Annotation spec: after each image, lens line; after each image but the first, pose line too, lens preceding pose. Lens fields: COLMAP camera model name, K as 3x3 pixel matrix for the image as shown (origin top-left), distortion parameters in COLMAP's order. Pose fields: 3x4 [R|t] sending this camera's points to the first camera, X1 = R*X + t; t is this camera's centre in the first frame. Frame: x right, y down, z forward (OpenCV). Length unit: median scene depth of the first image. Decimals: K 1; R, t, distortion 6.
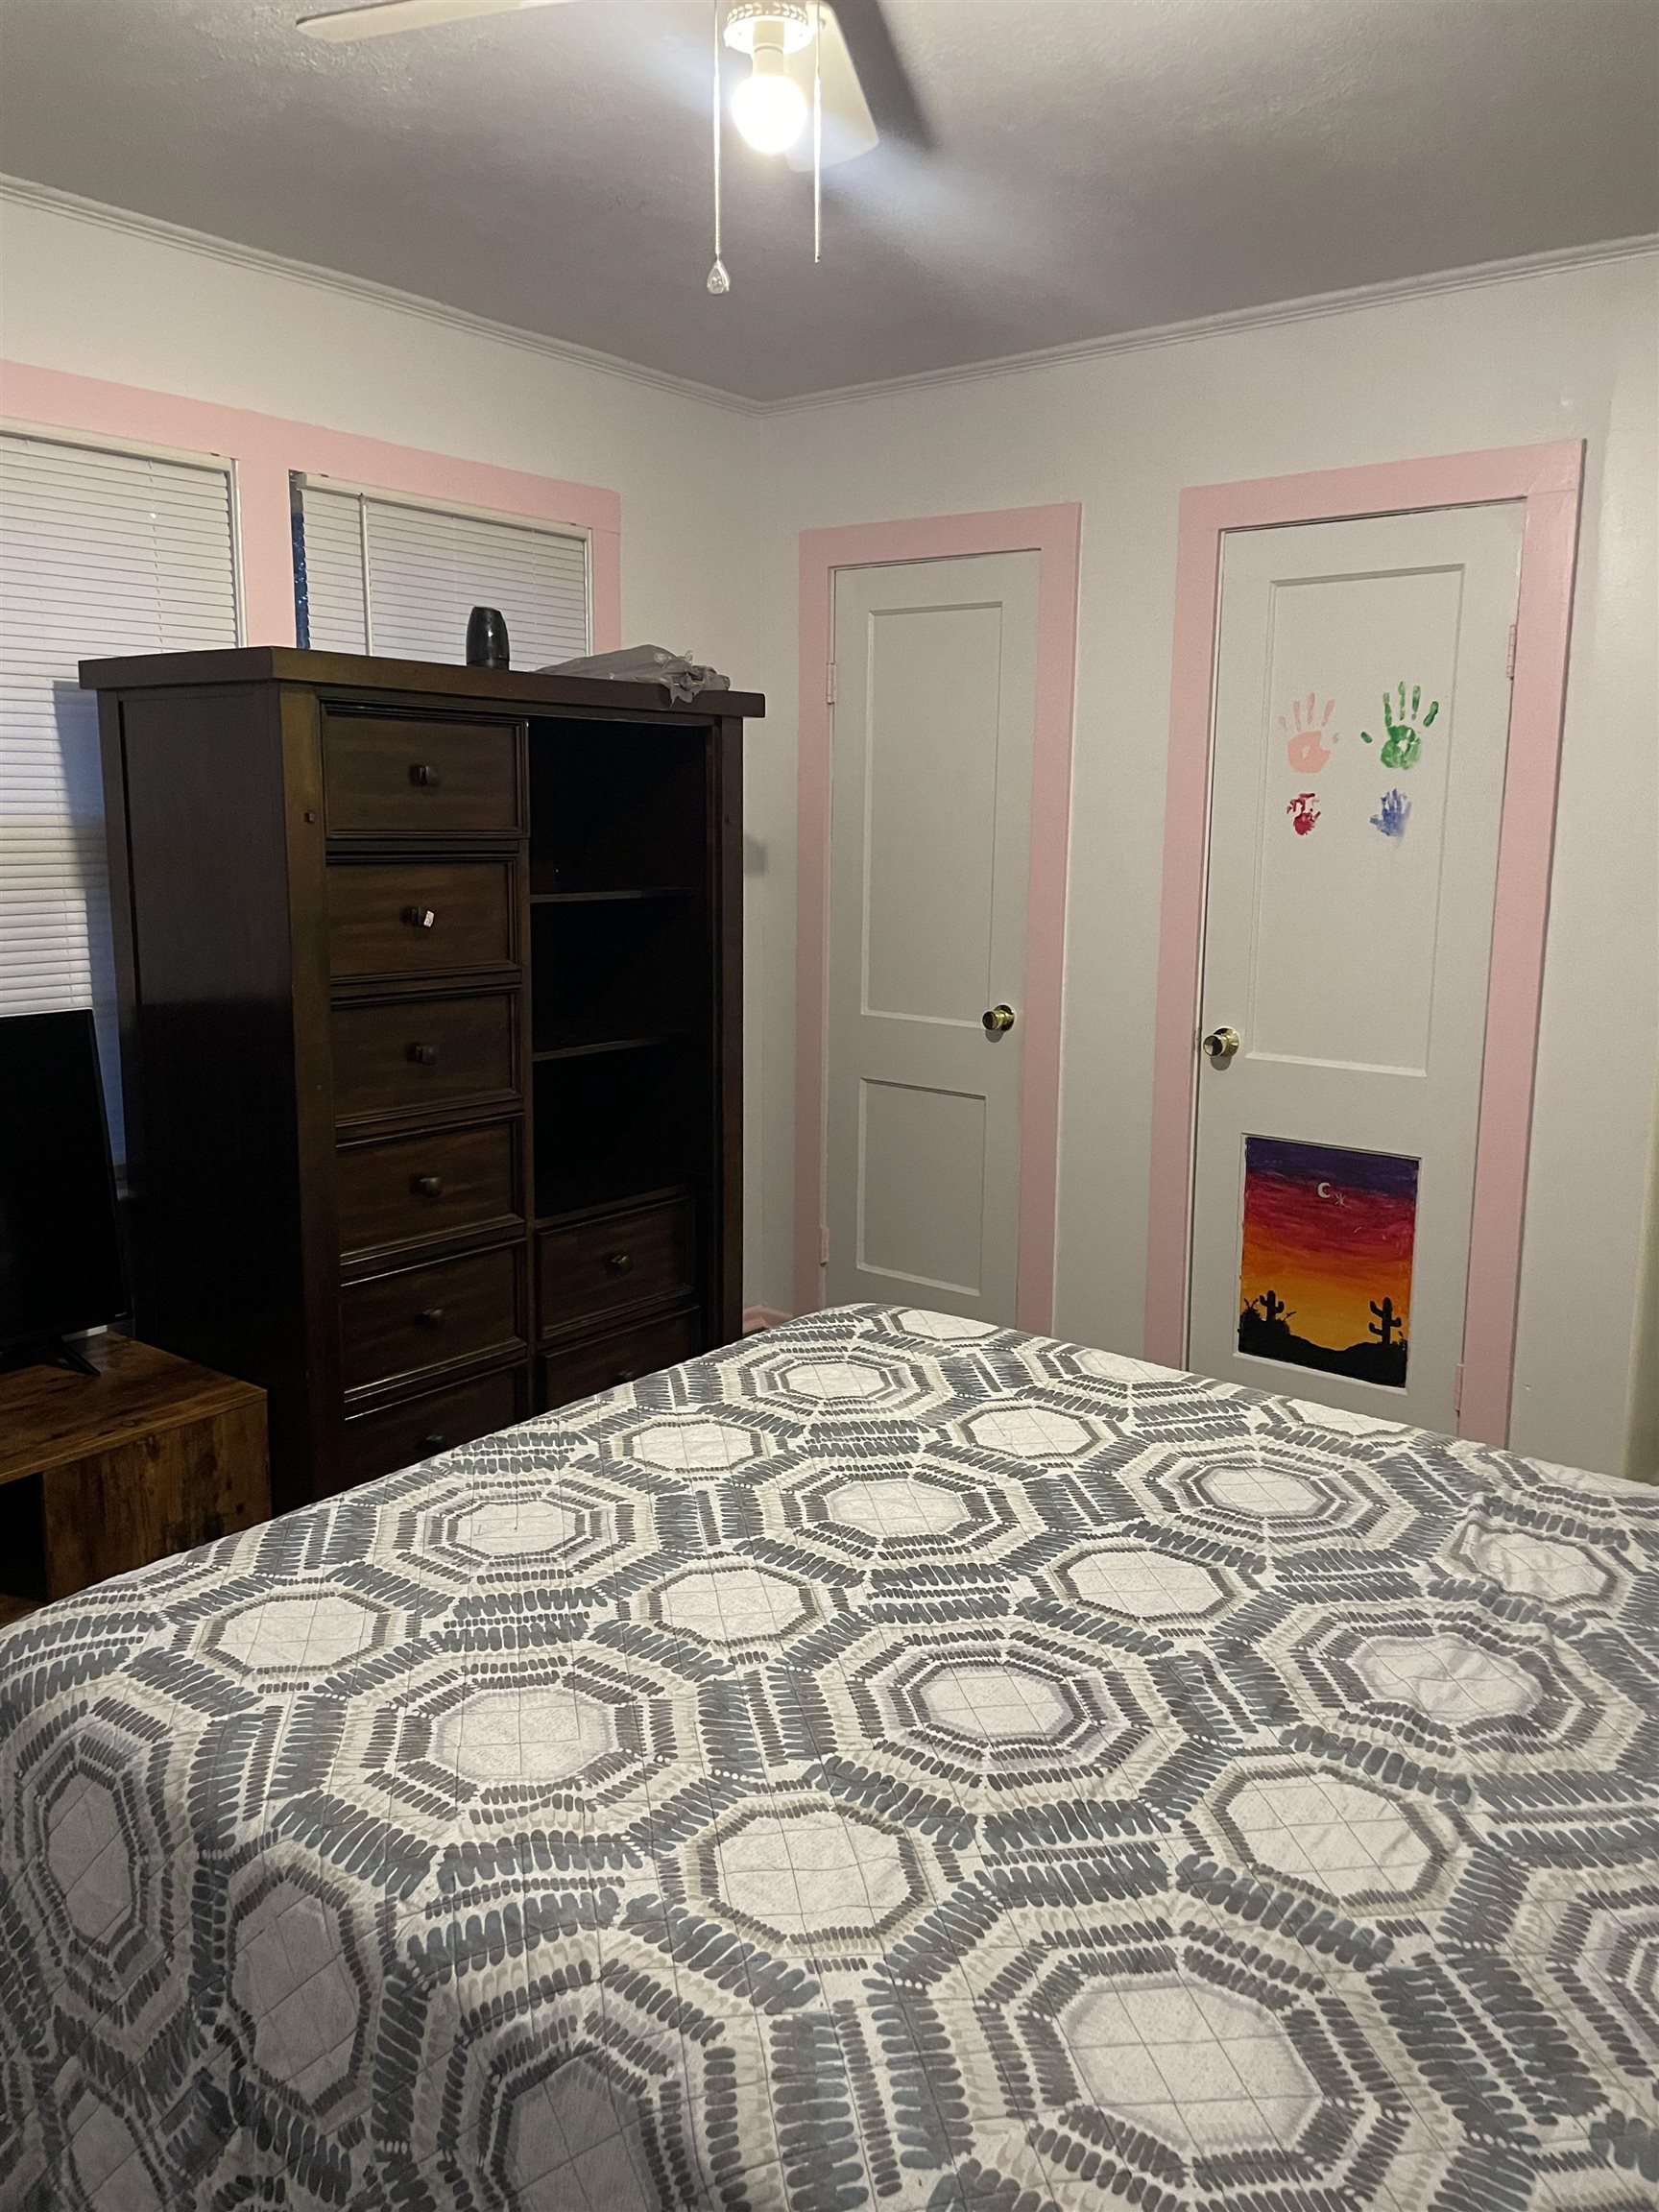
lens RADIAL K [[1695.3, 0, 836.3], [0, 1695.3, 1101.6], [0, 0, 1]] dist [0.025614, -0.015635]
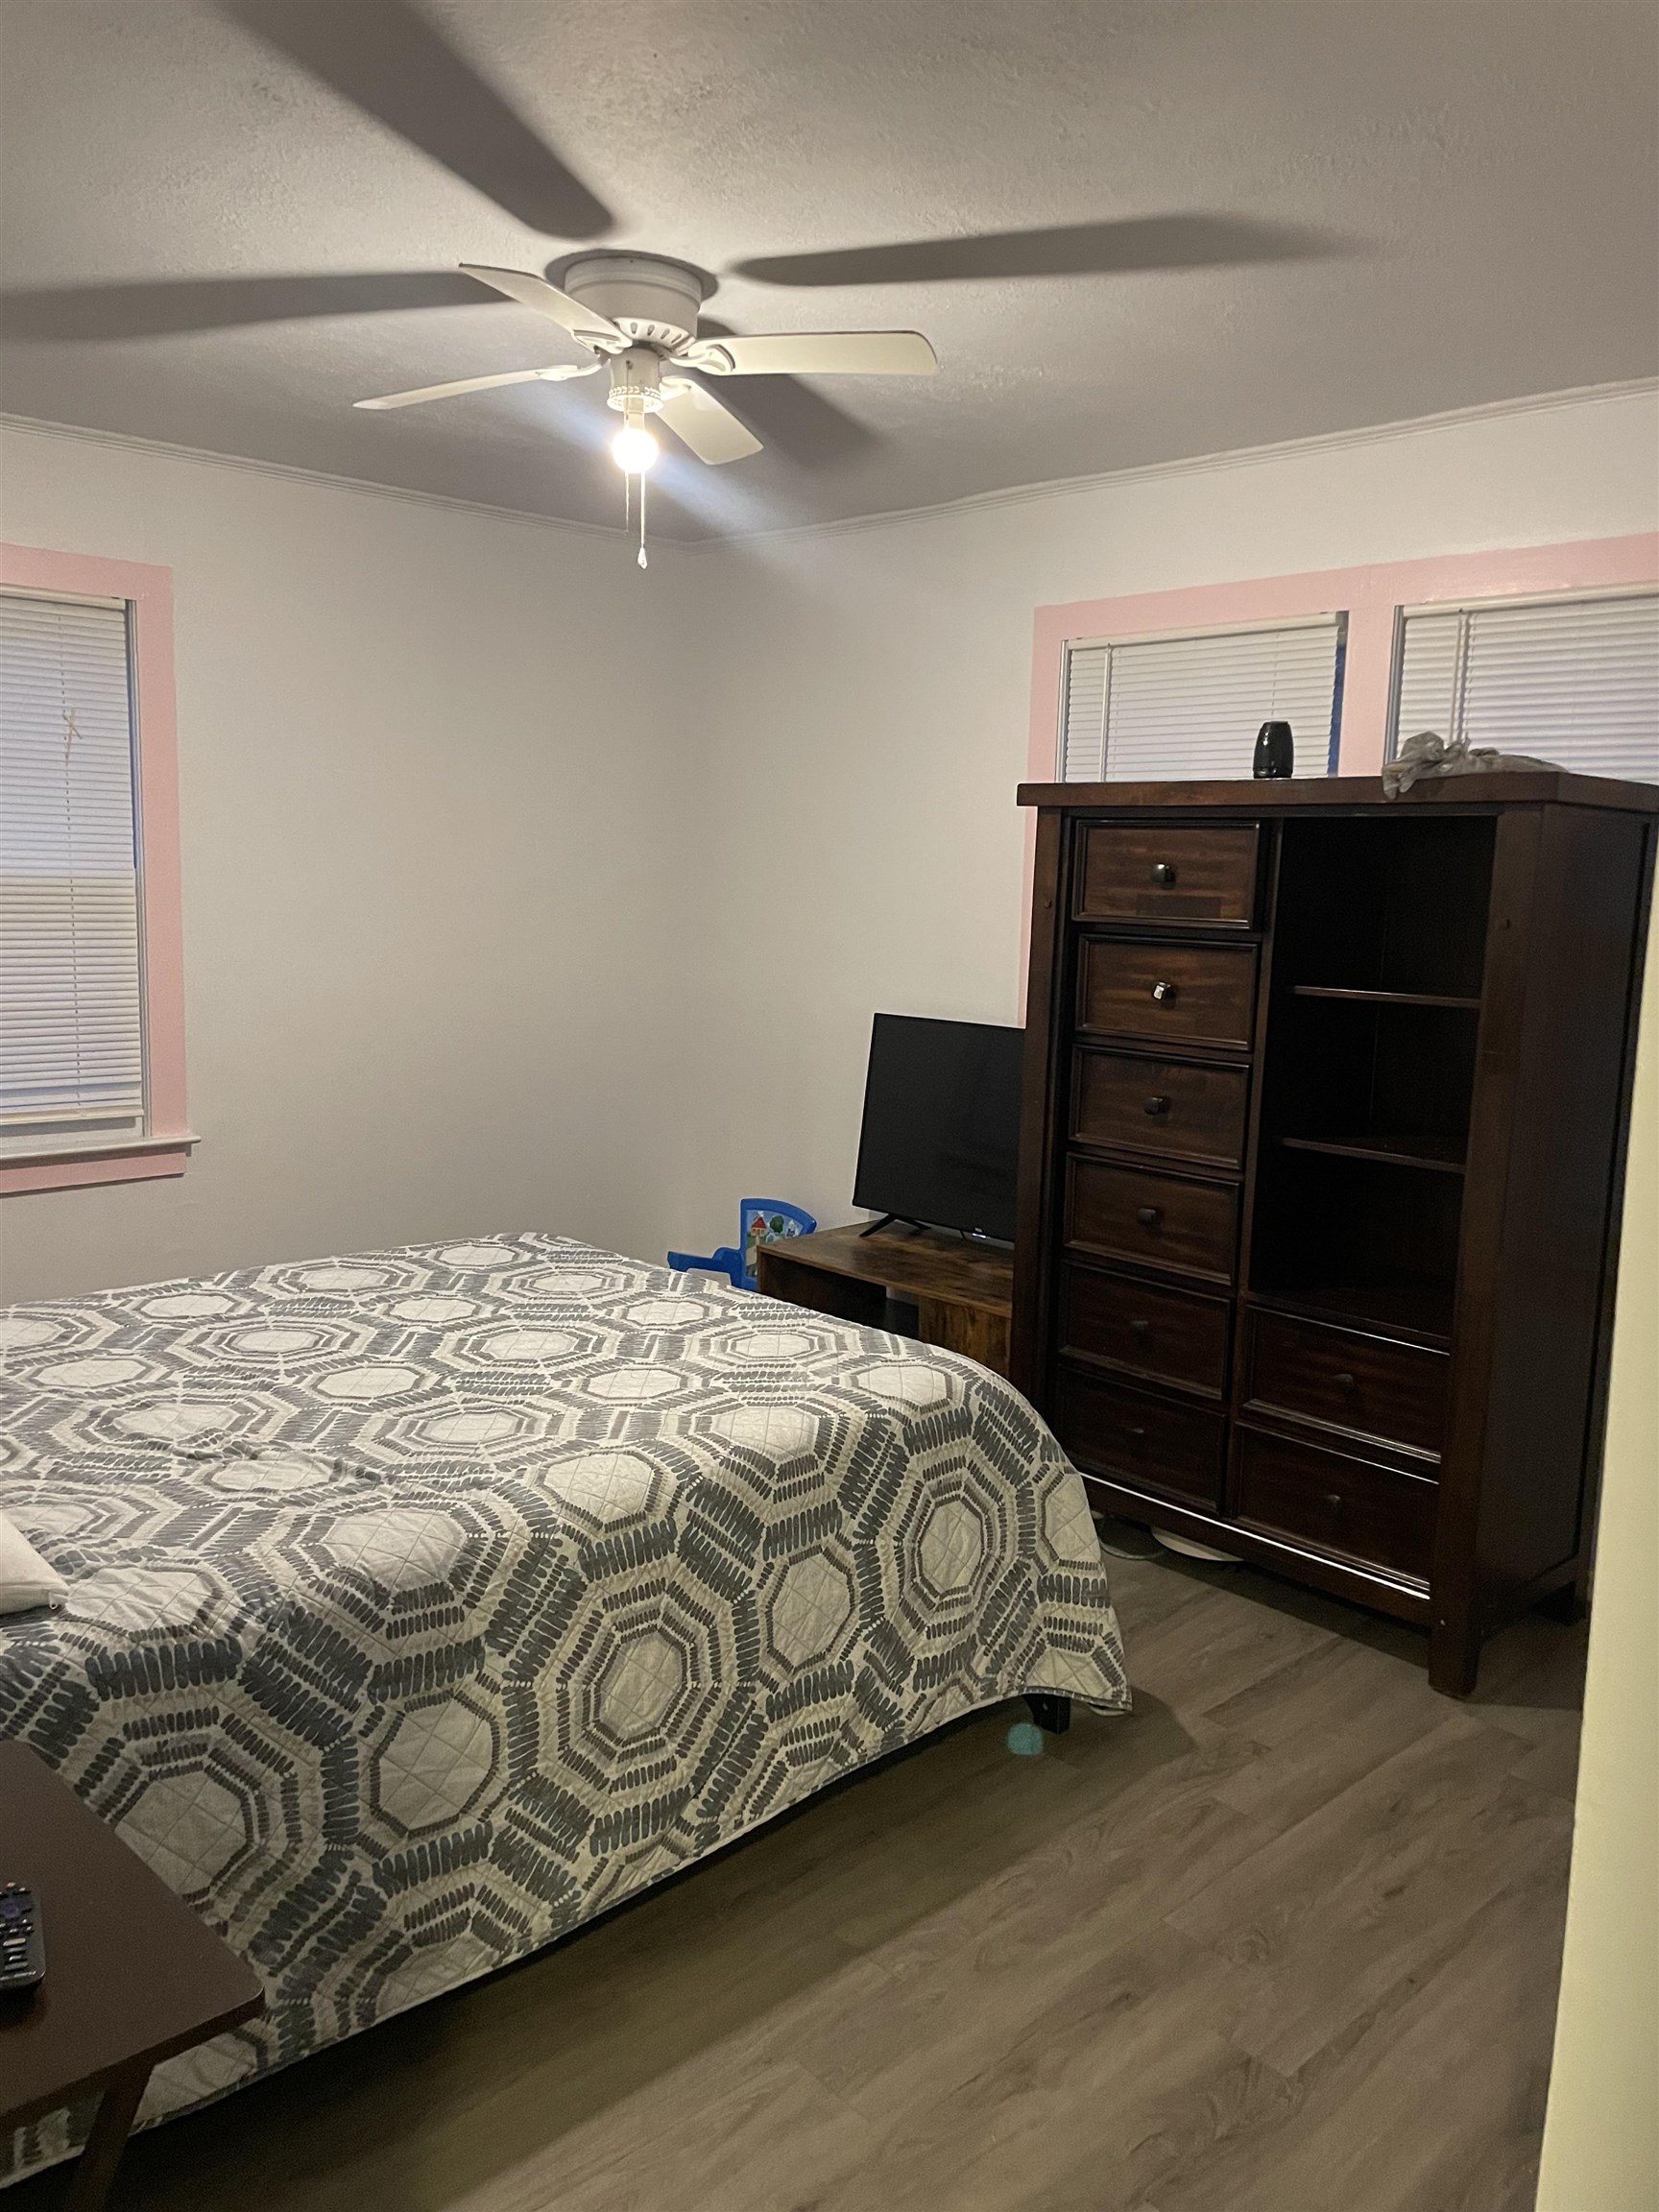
lens RADIAL K [[1695.3, 0, 836.2], [0, 1695.3, 1112.2], [0, 0, 1]] dist [0.025614, -0.015635]
pose [[-0.141276, 0.134484, -0.980793, 1.290123], [-0.197306, 0.967028, 0.161017, -0.229941], [0.970109, 0.216265, -0.110084, 1.232157]]
